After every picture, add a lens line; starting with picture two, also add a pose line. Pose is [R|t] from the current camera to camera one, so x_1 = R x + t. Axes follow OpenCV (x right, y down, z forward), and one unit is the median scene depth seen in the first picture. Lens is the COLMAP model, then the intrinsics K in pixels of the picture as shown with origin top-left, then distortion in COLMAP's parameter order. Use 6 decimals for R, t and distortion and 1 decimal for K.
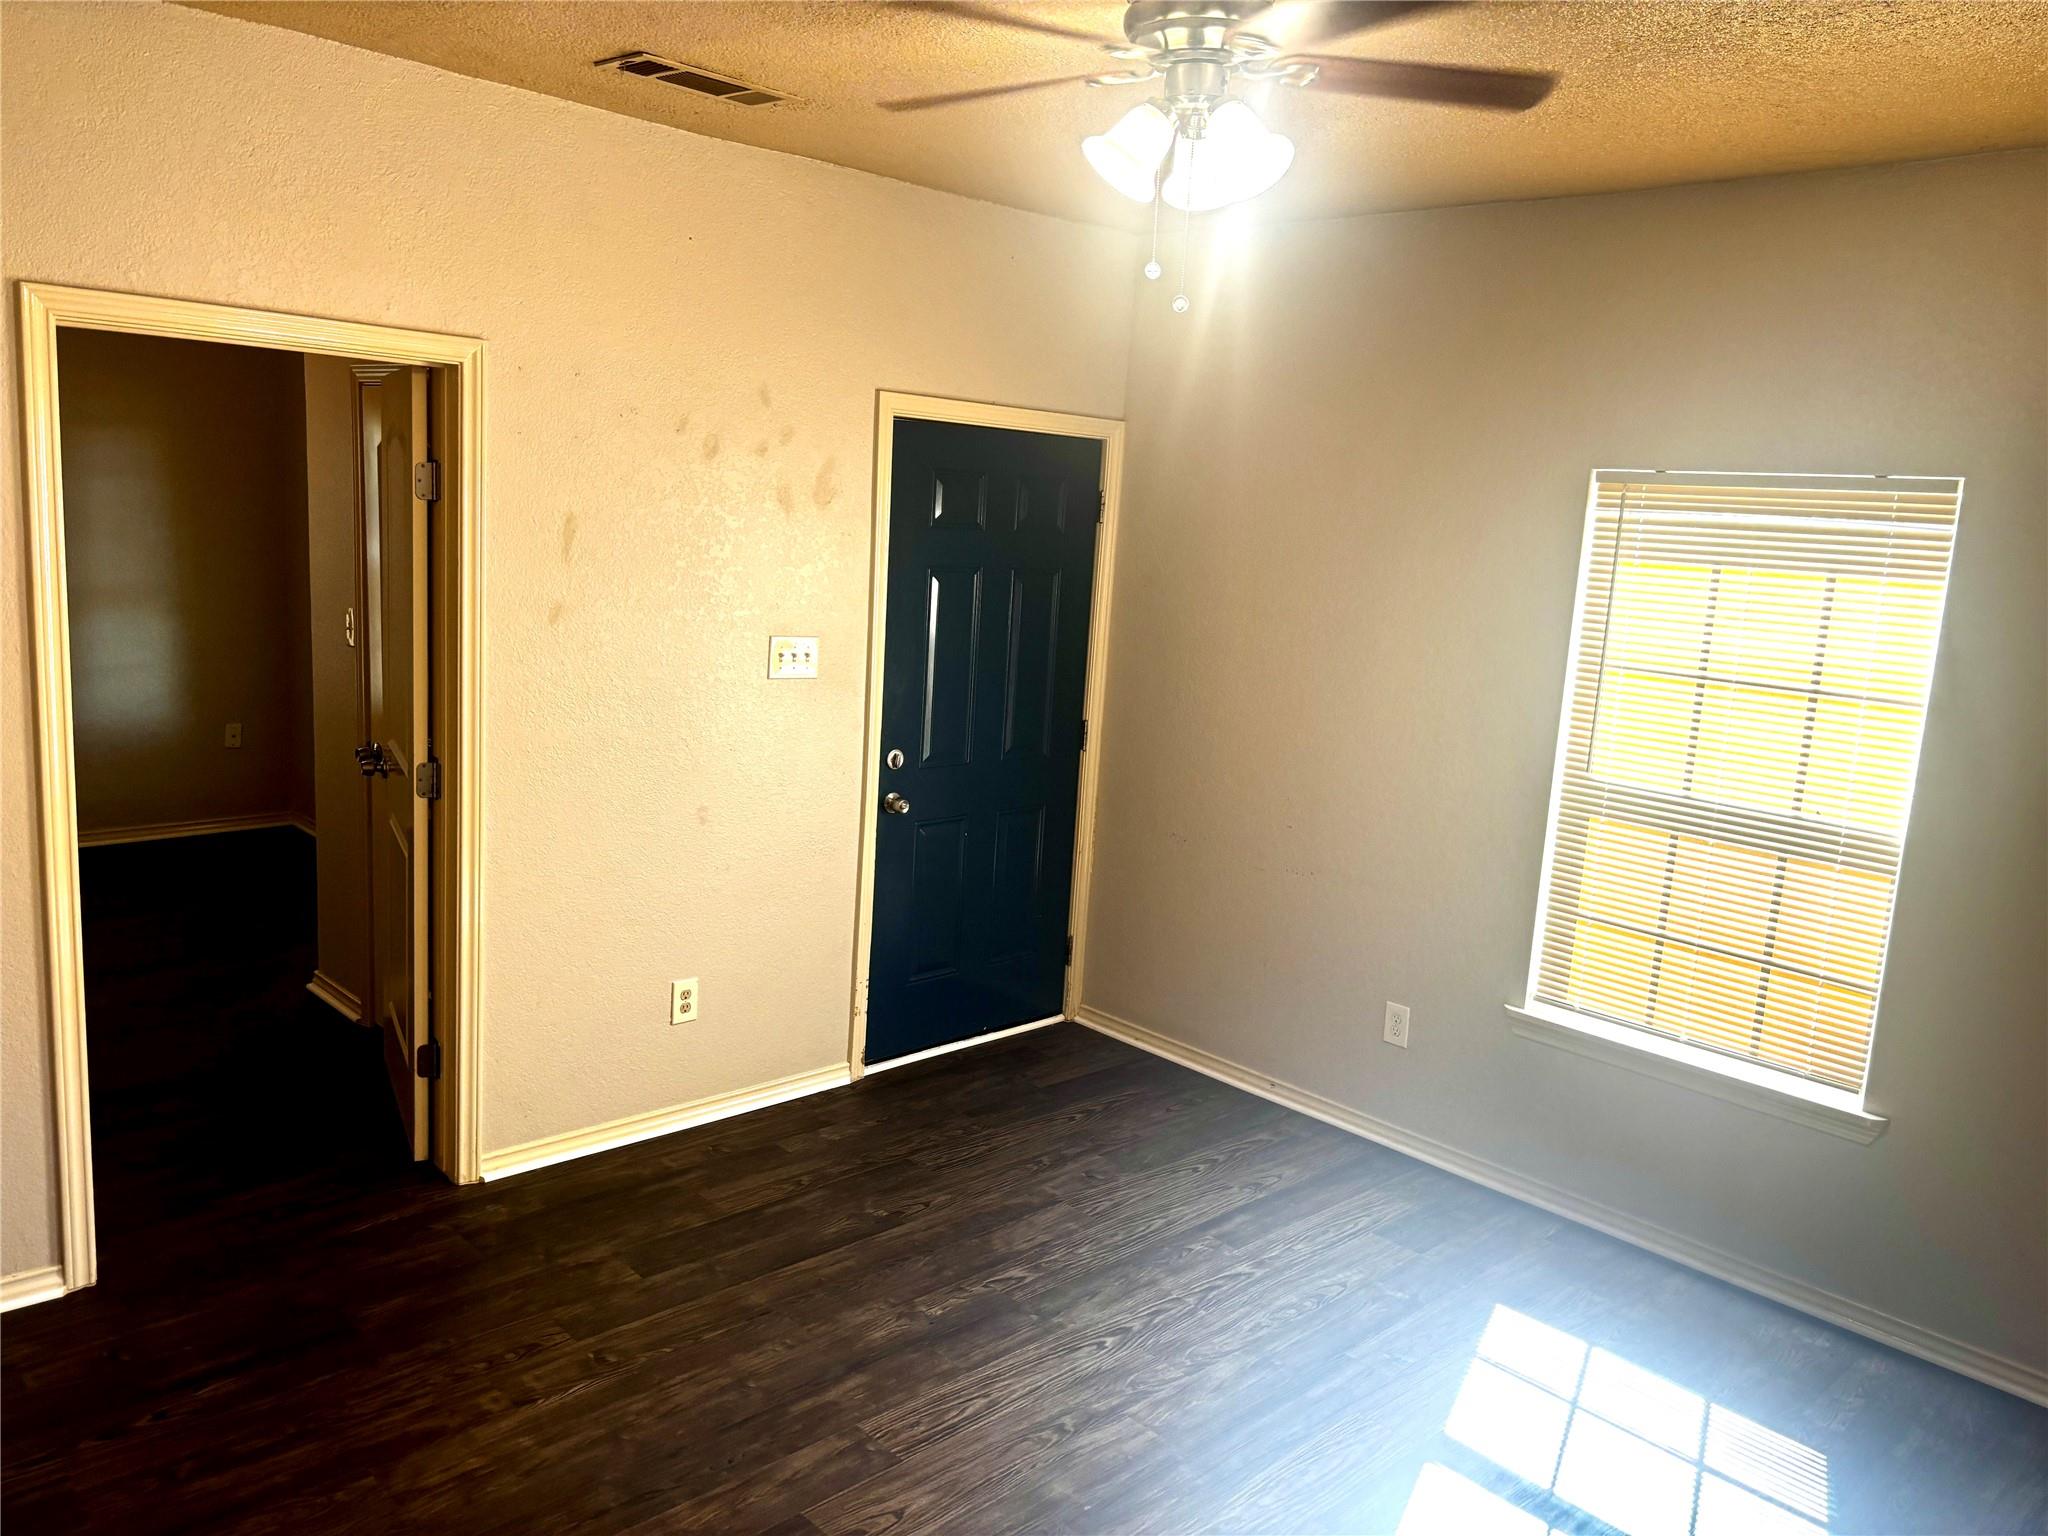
lens RADIAL K [[1520.4, 0, 1030.2], [0, 1520.4, 763.3], [0, 0, 1]] dist [0.004889, 0.001615]
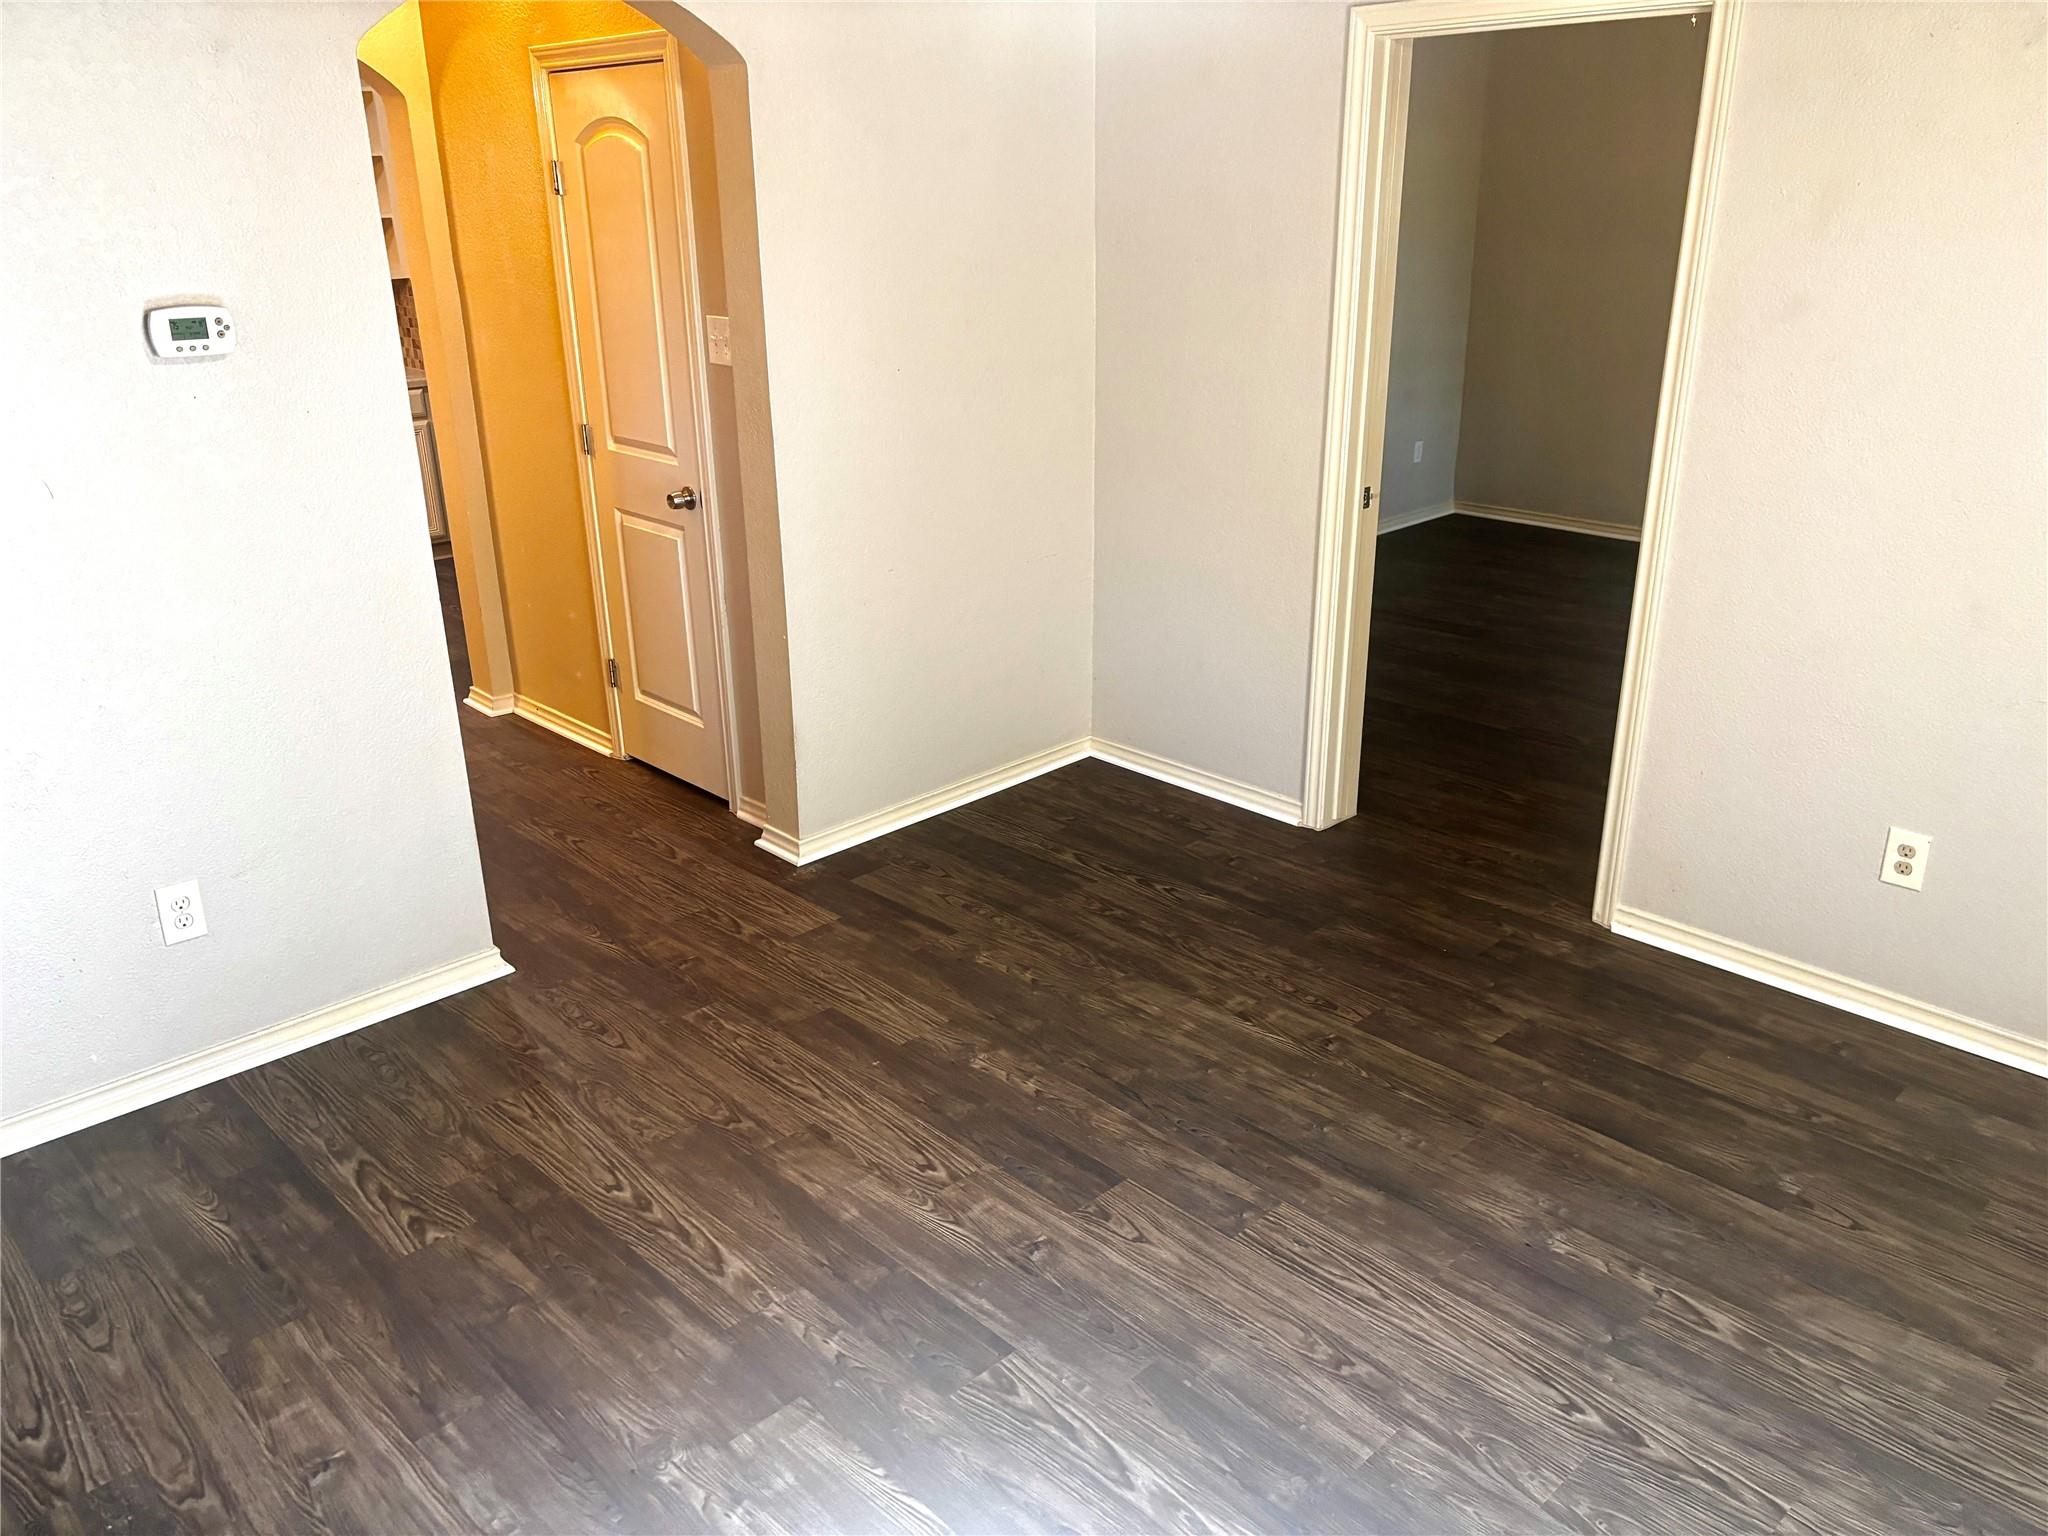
lens RADIAL K [[1520.4, 0, 1030.2], [0, 1520.4, 763.3], [0, 0, 1]] dist [0.004889, 0.001615]
pose [[0.017056, 0.295644, -0.955146, 0.564395], [-0.163417, 0.943263, 0.289048, -0.041096], [0.986410, 0.151157, 0.064402, 0.632510]]
